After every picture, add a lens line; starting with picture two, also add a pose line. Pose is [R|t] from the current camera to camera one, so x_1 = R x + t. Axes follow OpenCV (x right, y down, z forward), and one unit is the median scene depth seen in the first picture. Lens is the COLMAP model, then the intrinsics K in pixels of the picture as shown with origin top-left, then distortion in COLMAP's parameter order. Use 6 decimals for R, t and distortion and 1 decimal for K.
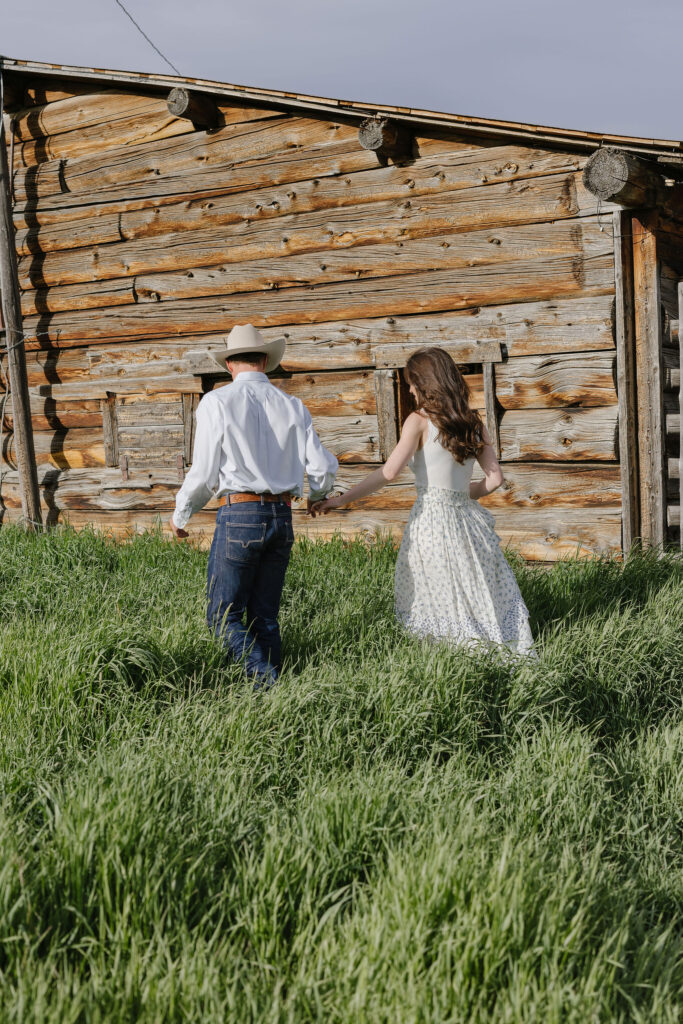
lens RADIAL K [[1584.2, 0, 341.5], [0, 1584.2, 512.0], [0, 0, 1]] dist [0.020281, 0.043140]
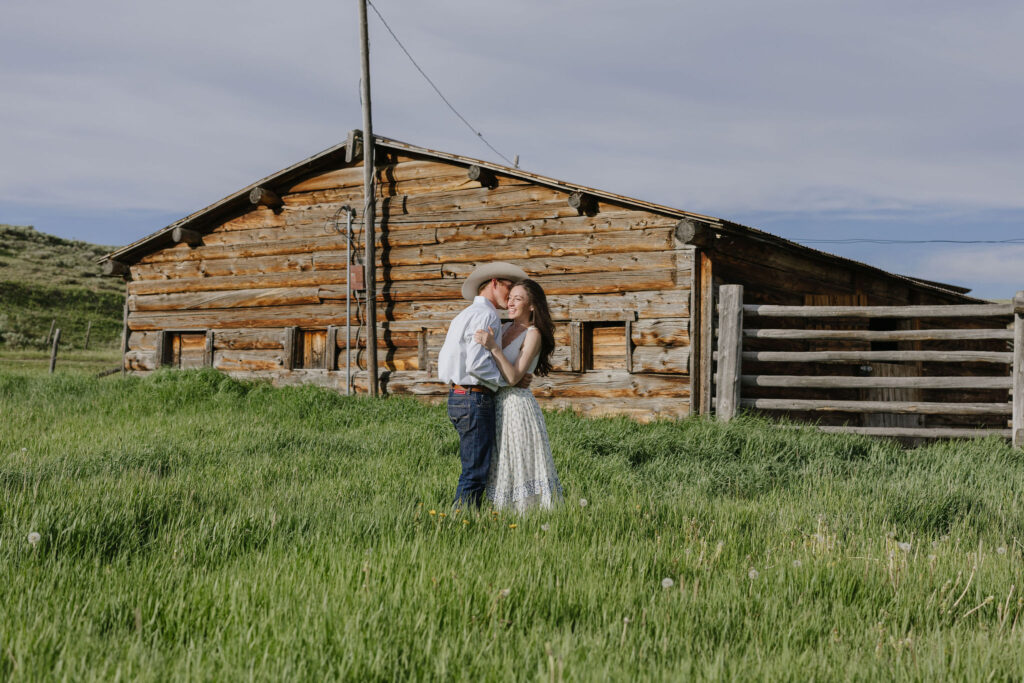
lens RADIAL K [[1584.2, 0, 512.0], [0, 1584.2, 341.5], [0, 0, 1]] dist [0.020281, 0.043140]
pose [[0.997359, 0.053936, -0.048633, 0.042605], [-0.057768, 0.995023, -0.081189, 0.086369], [0.044012, 0.083784, 0.995512, -0.835674]]
